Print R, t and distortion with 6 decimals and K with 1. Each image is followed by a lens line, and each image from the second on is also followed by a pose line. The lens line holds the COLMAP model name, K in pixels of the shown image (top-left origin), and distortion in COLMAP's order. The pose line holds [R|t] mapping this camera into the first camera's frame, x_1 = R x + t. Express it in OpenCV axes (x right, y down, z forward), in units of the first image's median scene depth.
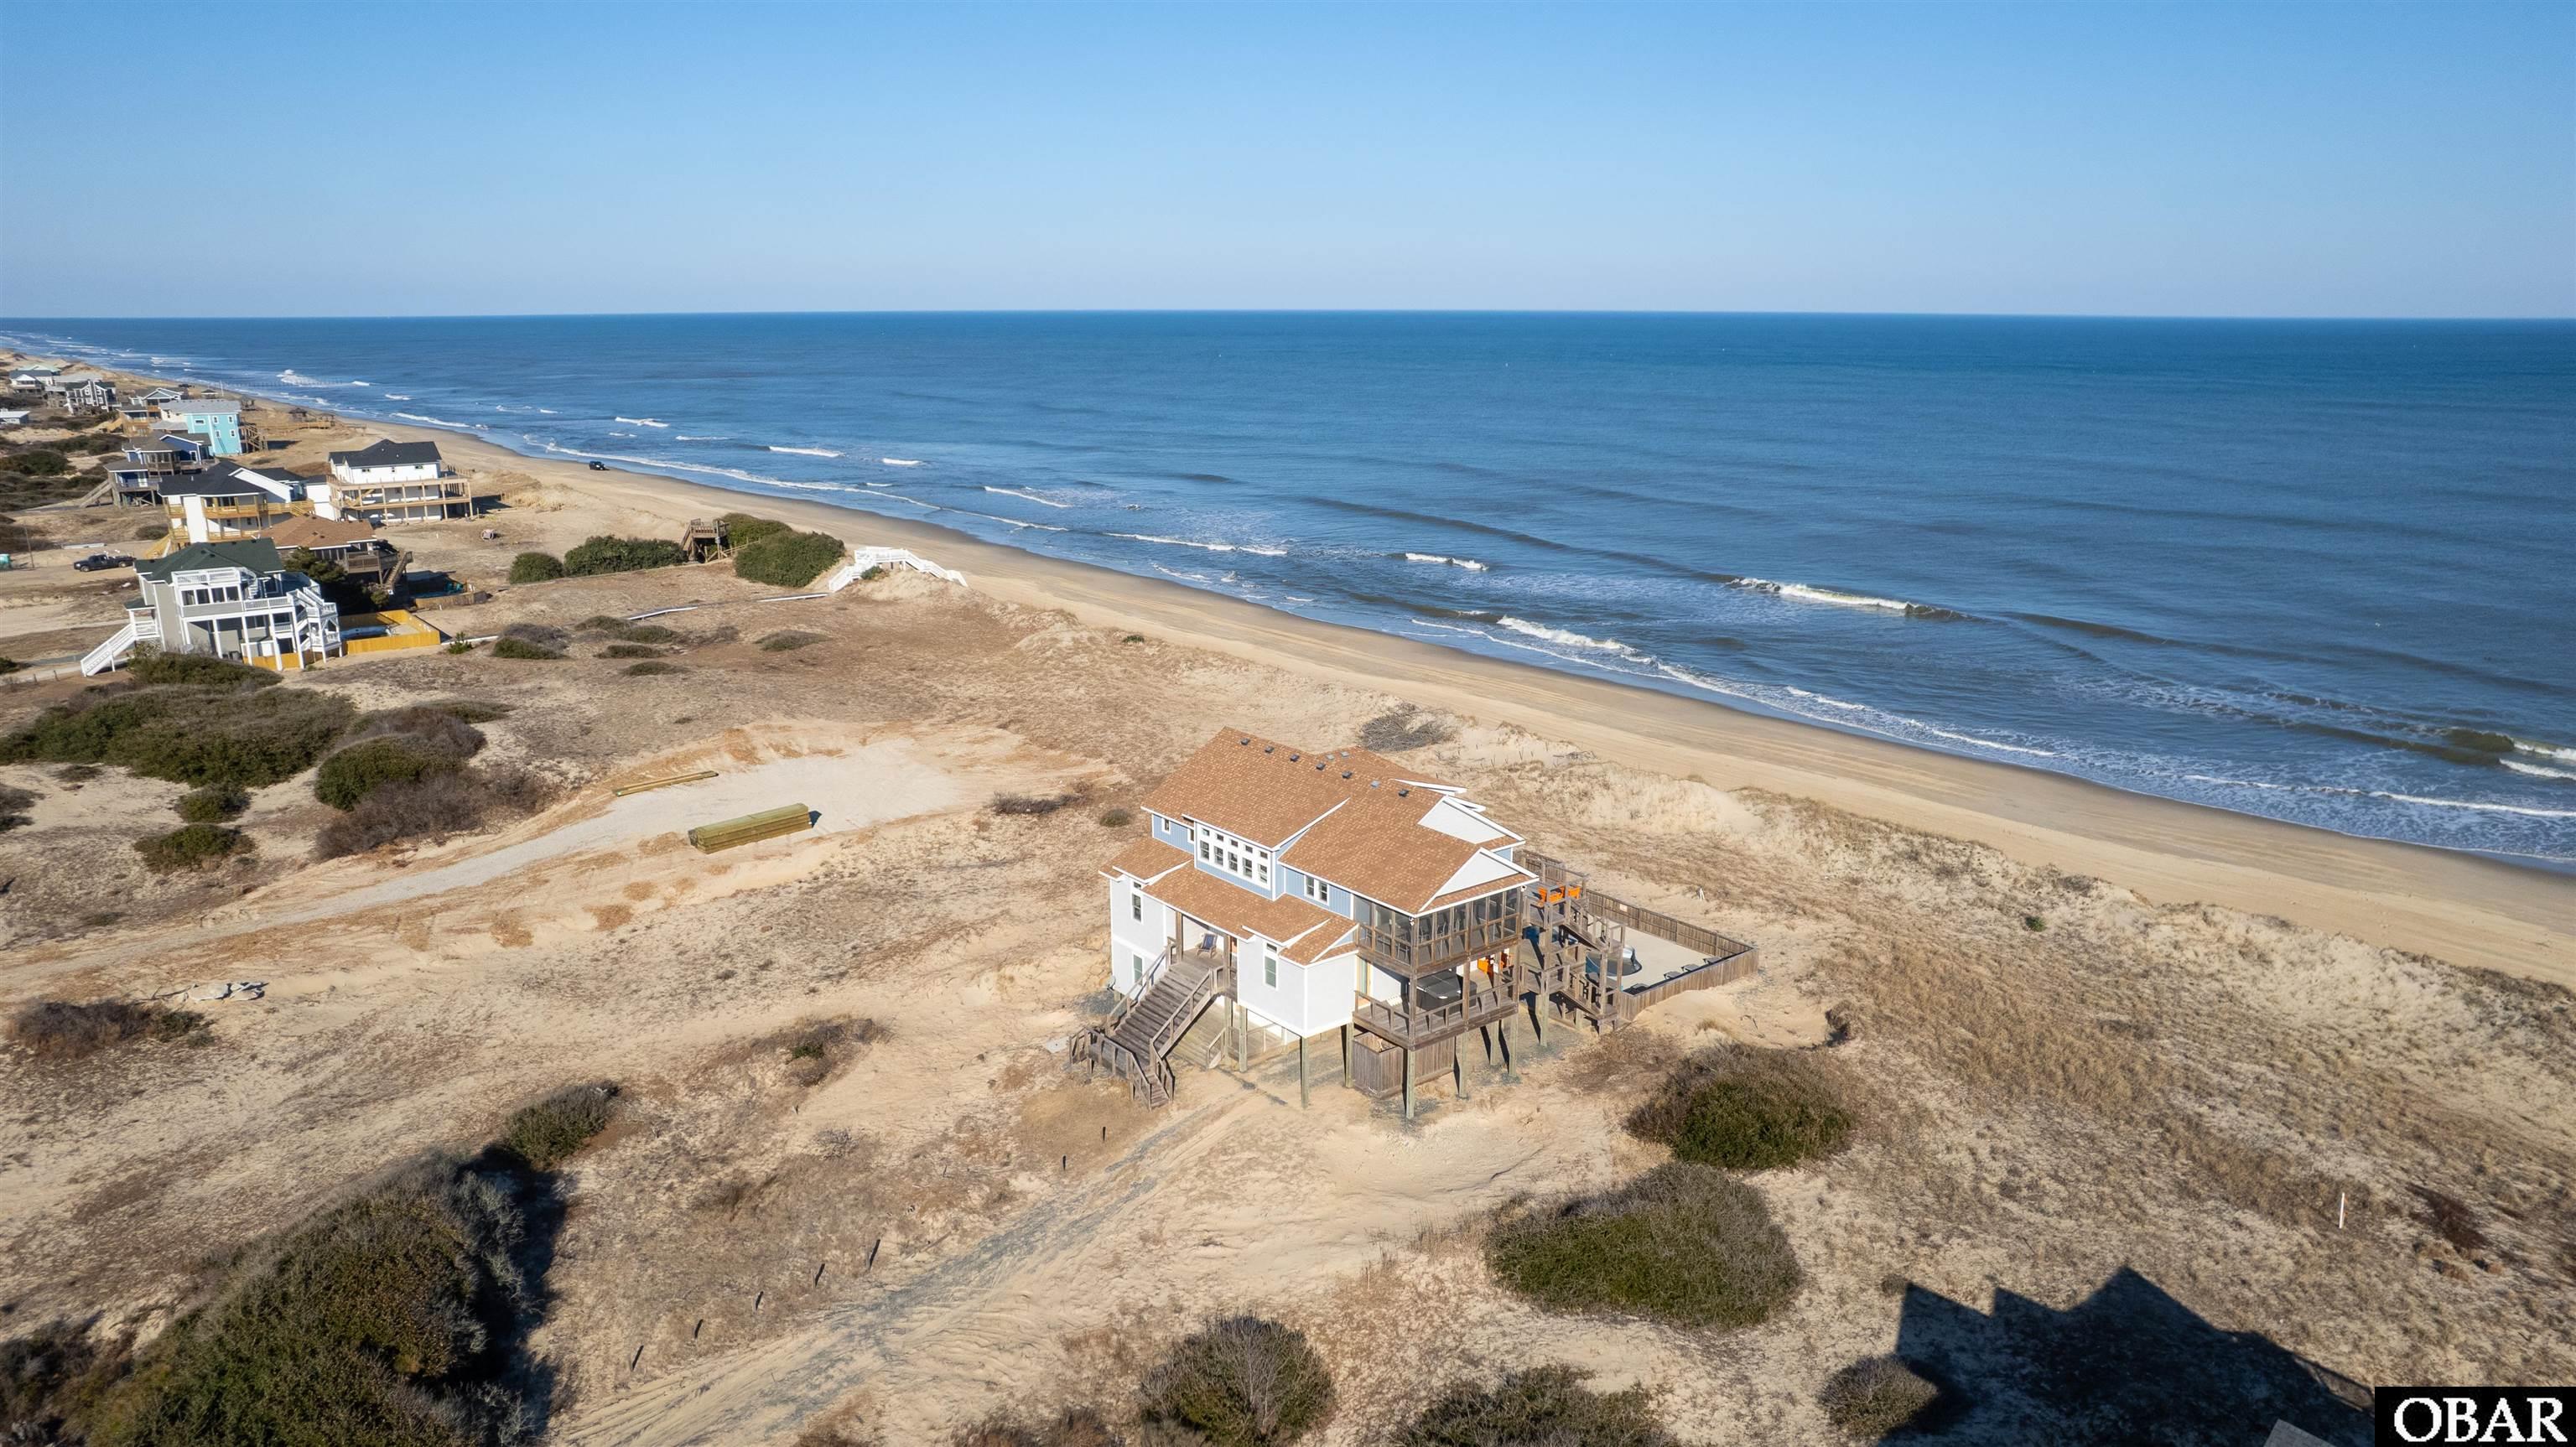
lens RADIAL K [[1656.4, 0, 1288.0], [0, 1656.4, 723.5], [0, 0, 1]] dist [-0.094000, 0.086631]
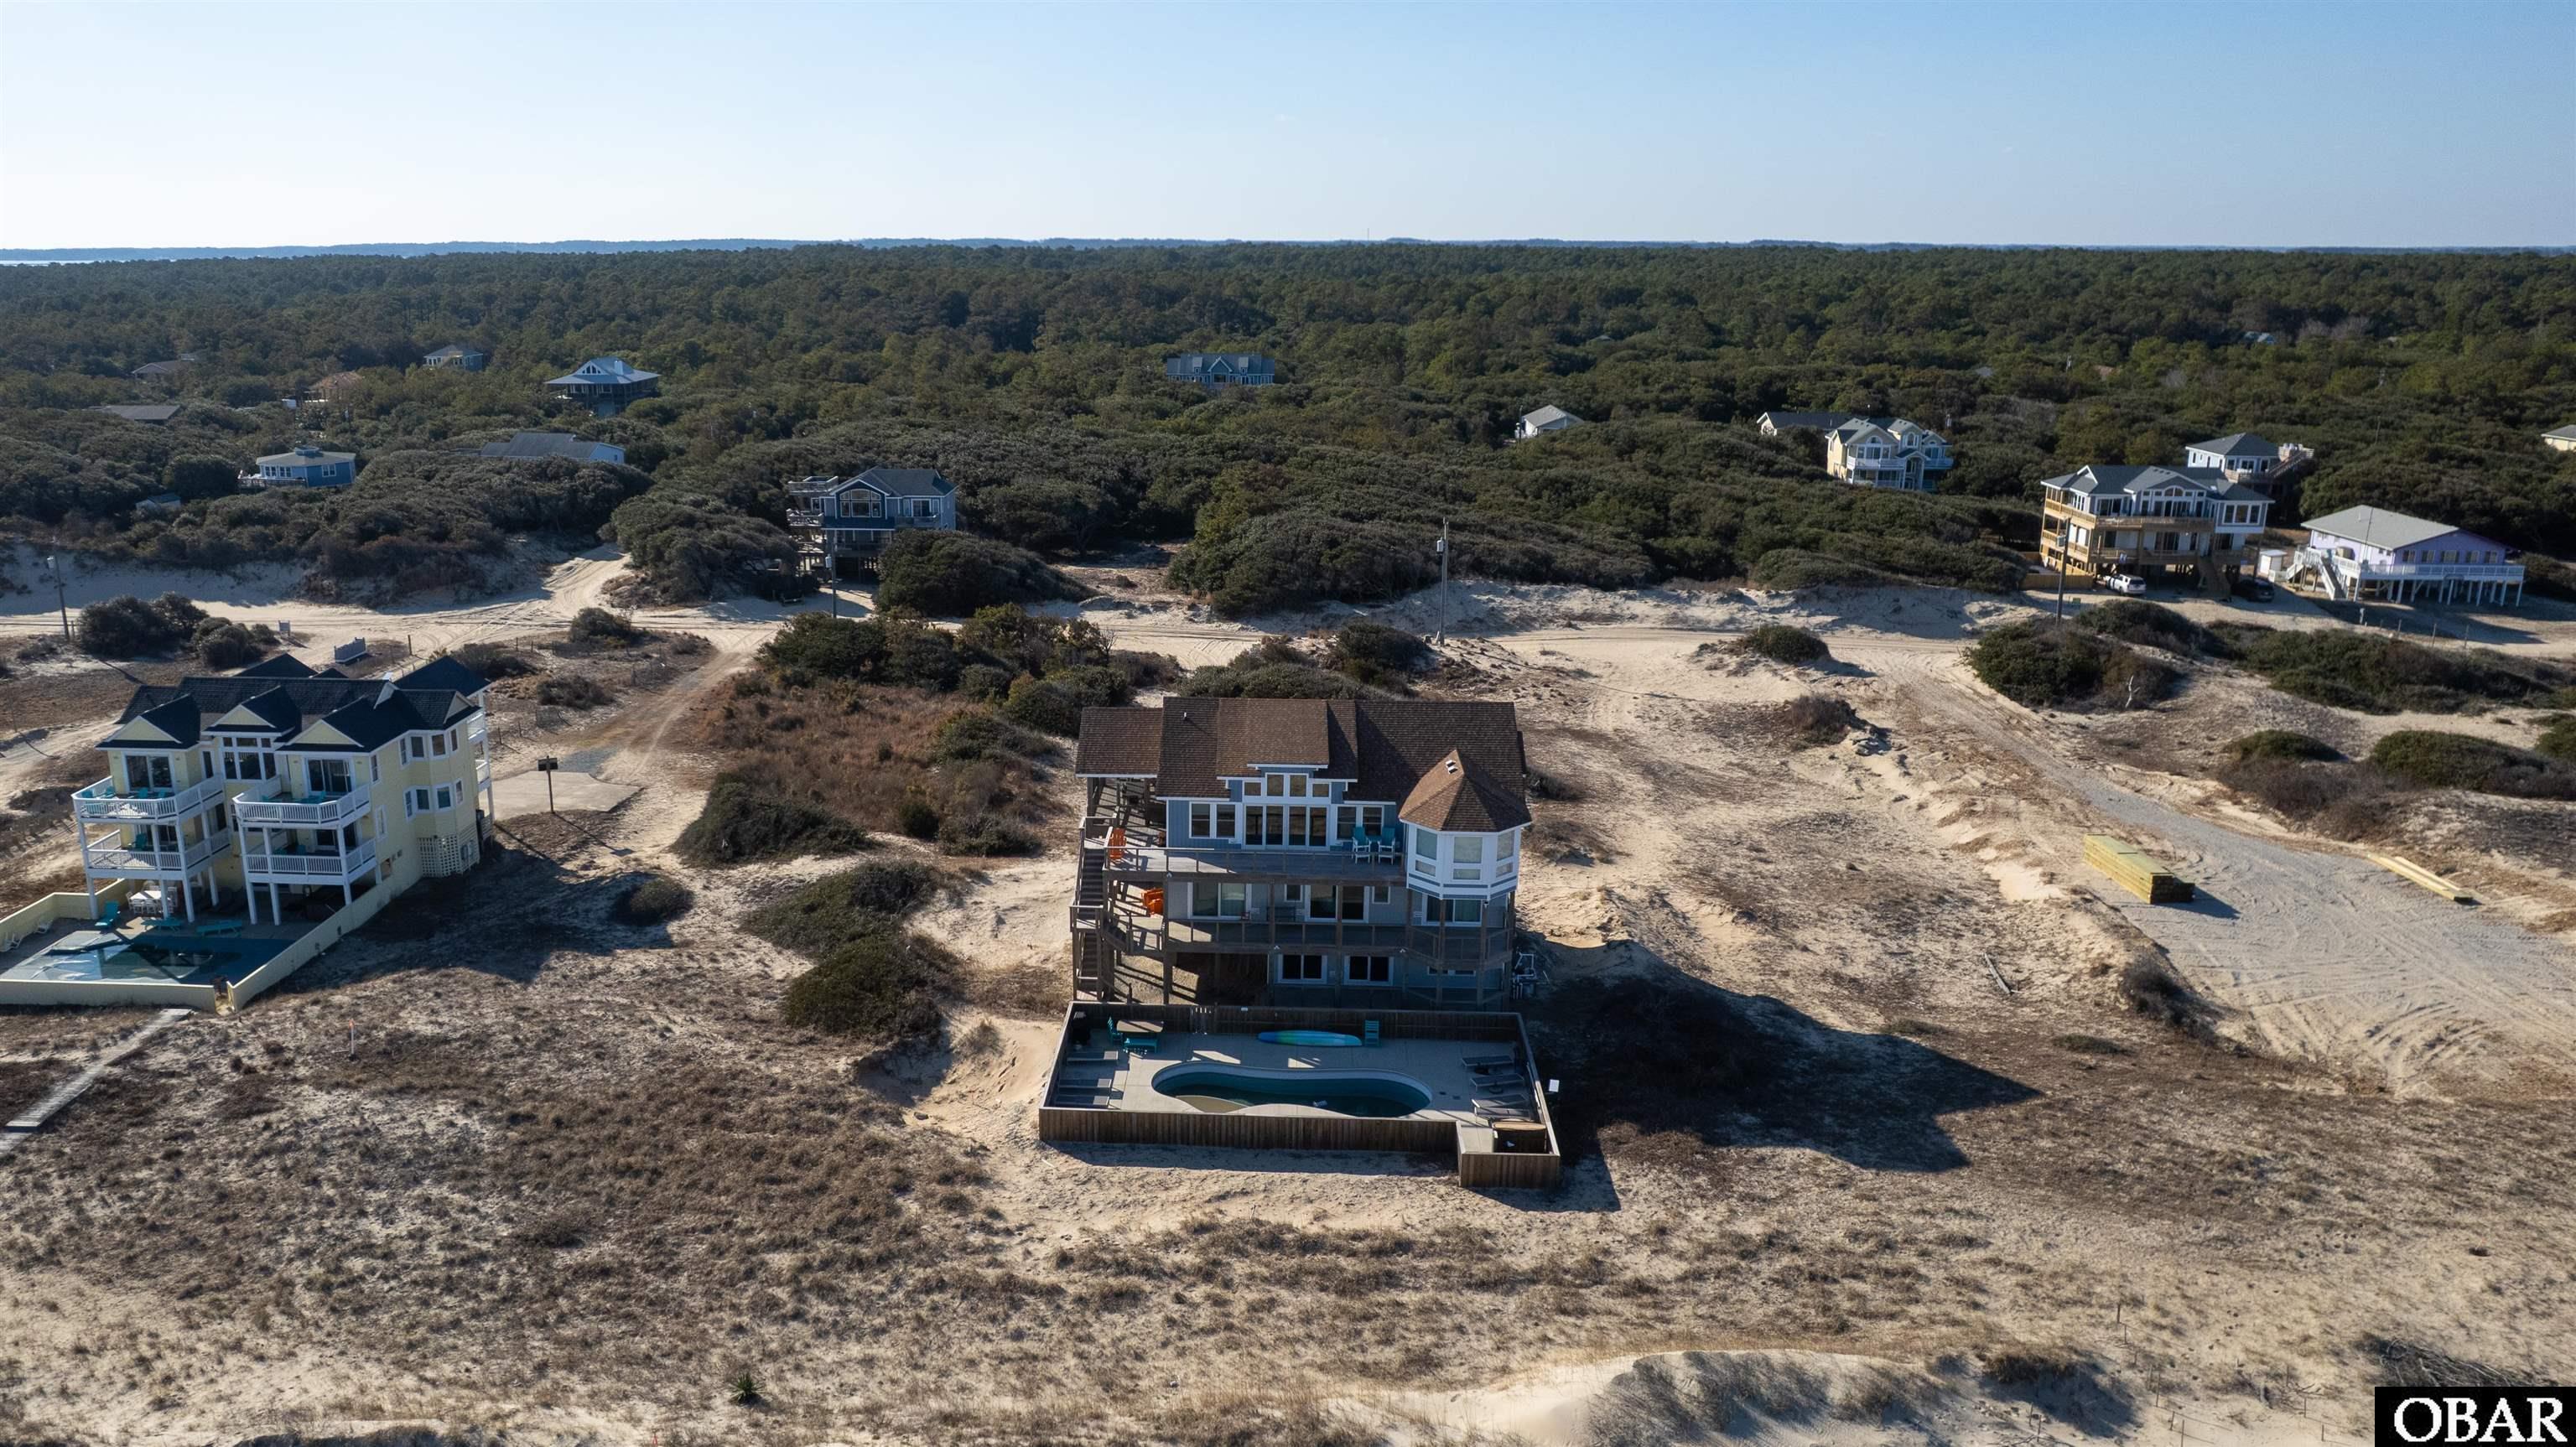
lens RADIAL K [[1823.4, 0, 1152.7], [0, 1823.4, 721.2], [0, 0, 1]] dist [-0.052781, -0.003543]
pose [[-0.678415, 0.189447, -0.709833, 0.857071], [-0.179201, 0.894329, 0.409955, -0.385847], [0.712489, 0.405322, -0.572777, 1.545646]]
